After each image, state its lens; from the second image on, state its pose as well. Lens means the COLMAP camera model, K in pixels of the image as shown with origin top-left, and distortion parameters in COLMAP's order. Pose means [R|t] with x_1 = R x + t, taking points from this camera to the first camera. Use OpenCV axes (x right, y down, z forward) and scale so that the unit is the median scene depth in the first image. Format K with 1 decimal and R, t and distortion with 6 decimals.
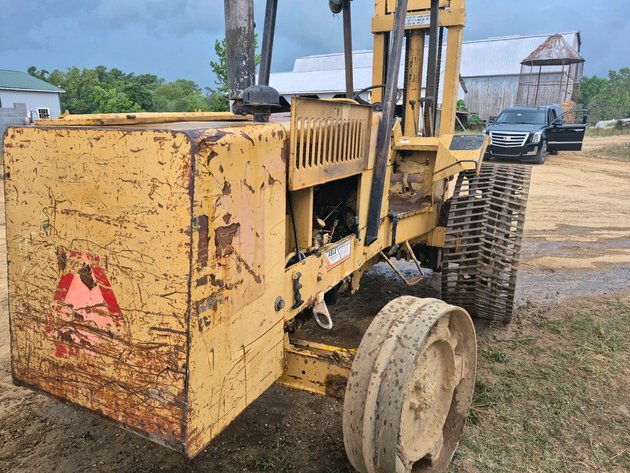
lens RADIAL K [[438.9, 0, 311.0], [0, 438.9, 240.7], [0, 0, 1]] dist [0.077563, -0.098960]
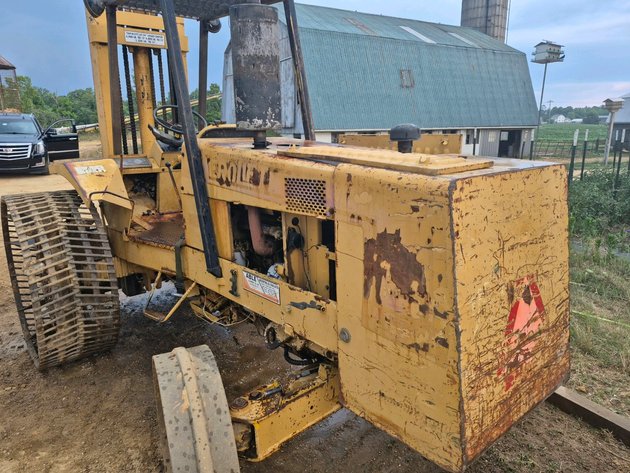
lens RADIAL K [[438.3, 0, 313.6], [0, 438.3, 232.8], [0, 0, 1]] dist [0.081863, -0.102829]
pose [[0.404419, -0.224173, 0.886675, -1.586758], [0.249954, 0.959677, 0.128623, -0.336300], [-0.879755, 0.169610, 0.444144, 0.876014]]
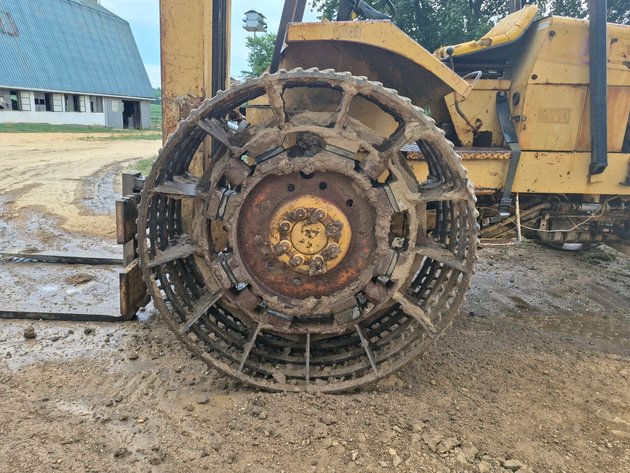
lens RADIAL K [[441.2, 0, 313.5], [0, 441.2, 241.9], [0, 0, 1]] dist [0.051997, -0.045501]
pose [[-0.451085, -0.277639, 0.848198, -1.247759], [0.175486, 0.904236, 0.389309, -0.632664], [-0.875058, 0.324458, -0.359165, 3.538707]]
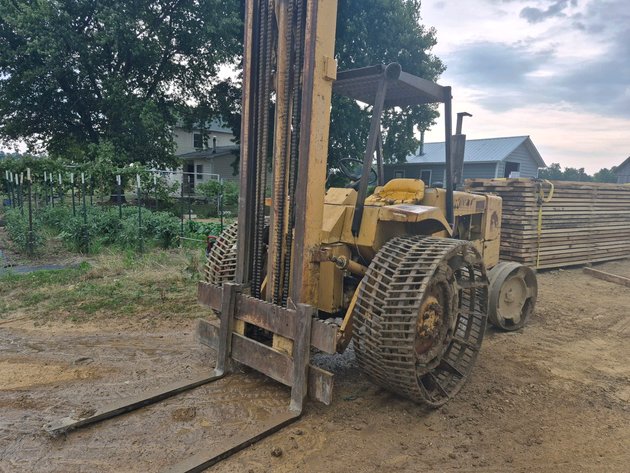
lens RADIAL K [[438.3, 0, 313.6], [0, 438.3, 232.8], [0, 0, 1]] dist [0.081863, -0.102829]
pose [[-0.957511, -0.081926, 0.276516, -0.191066], [0.024581, 0.932129, 0.361291, -1.462723], [-0.287348, 0.352737, -0.890510, 5.241036]]
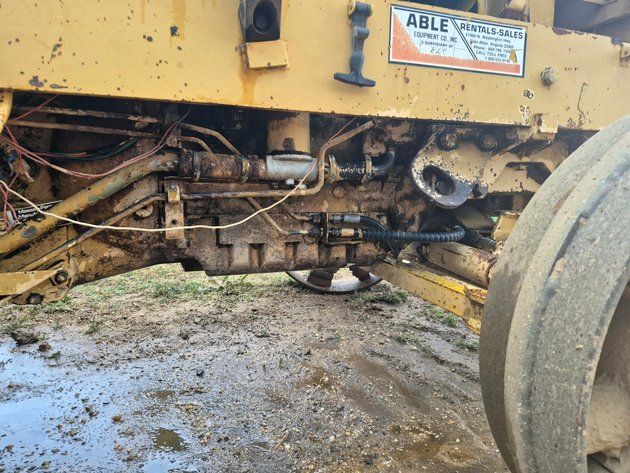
lens RADIAL K [[438.3, 0, 313.6], [0, 438.3, 232.8], [0, 0, 1]] dist [0.081863, -0.102829]
pose [[-0.721948, -0.105584, 0.683844, -0.688790], [0.135947, 0.947384, 0.289796, 0.025301], [-0.678461, 0.302184, -0.669609, 2.354322]]
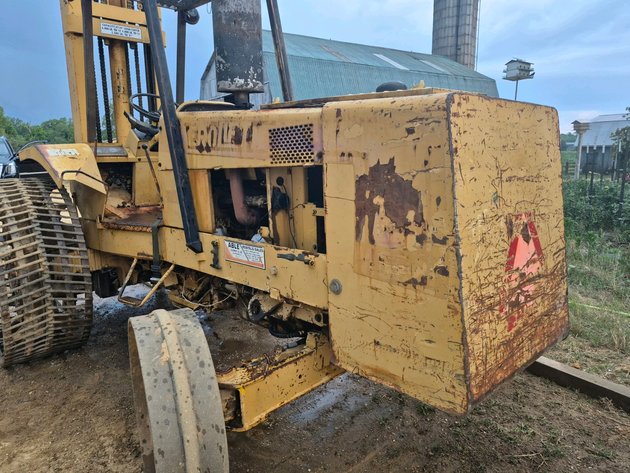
lens RADIAL K [[439.5, 0, 307.6], [0, 439.5, 237.3], [0, 0, 1]] dist [0.077284, -0.094186]
pose [[0.368591, -0.183319, 0.911337, -1.586553], [0.259886, 0.961592, 0.088317, -0.138802], [-0.892525, 0.204291, 0.402076, 0.962121]]
